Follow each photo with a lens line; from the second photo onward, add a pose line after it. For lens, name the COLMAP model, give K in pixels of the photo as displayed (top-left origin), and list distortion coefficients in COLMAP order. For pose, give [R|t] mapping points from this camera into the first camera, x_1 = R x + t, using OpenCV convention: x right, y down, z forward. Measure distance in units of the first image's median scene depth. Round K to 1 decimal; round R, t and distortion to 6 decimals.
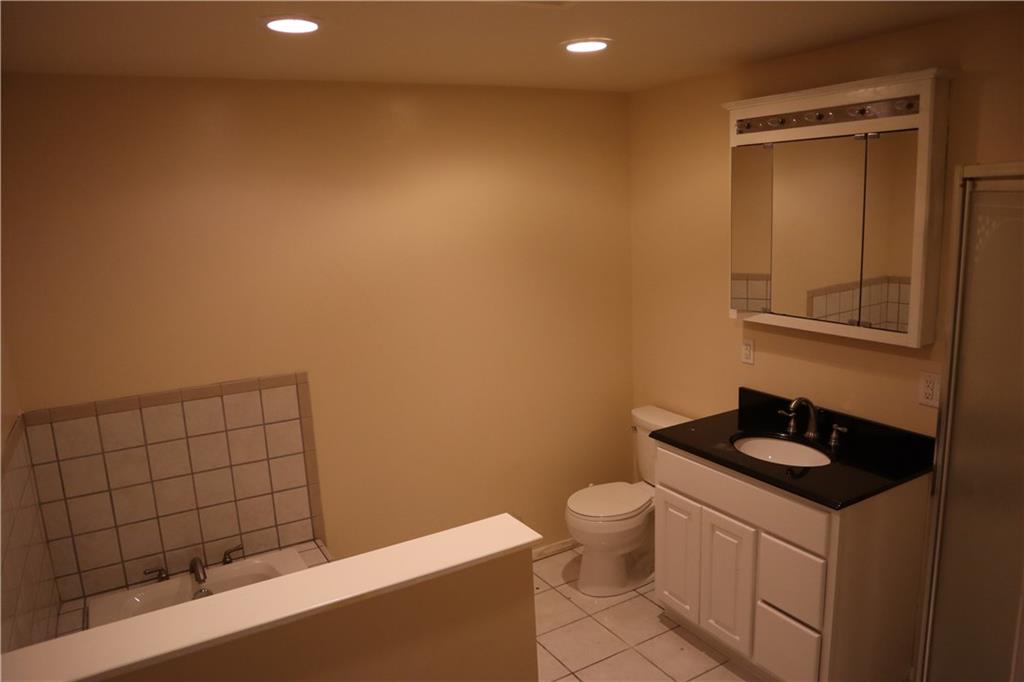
lens RADIAL K [[700.3, 0, 512.0], [0, 700.3, 341.0], [0, 0, 1]] dist [-0.084965, 0.000679]
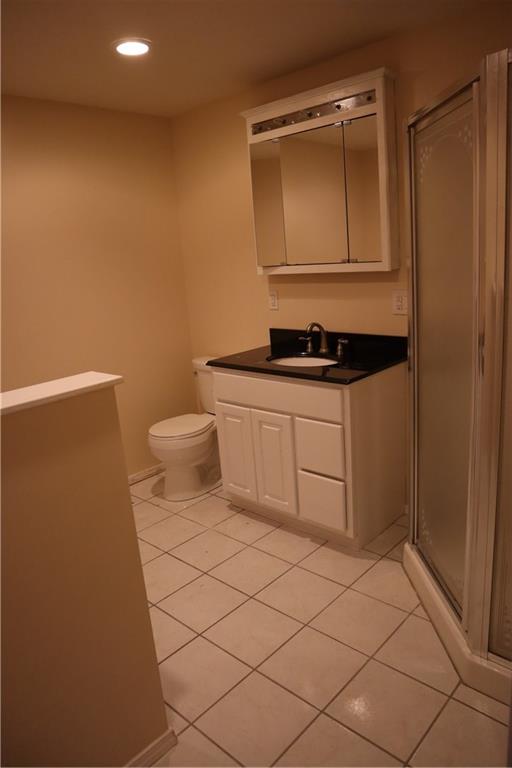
lens RADIAL K [[532.3, 0, 256.0], [0, 532.3, 384.0], [0, 0, 1]] dist [-0.137065, 0.000684]
pose [[0.954018, -0.098075, 0.283249, 0.001980], [0.088292, 0.994979, 0.047134, 0.139342], [-0.286450, -0.019958, 0.957887, 0.027703]]
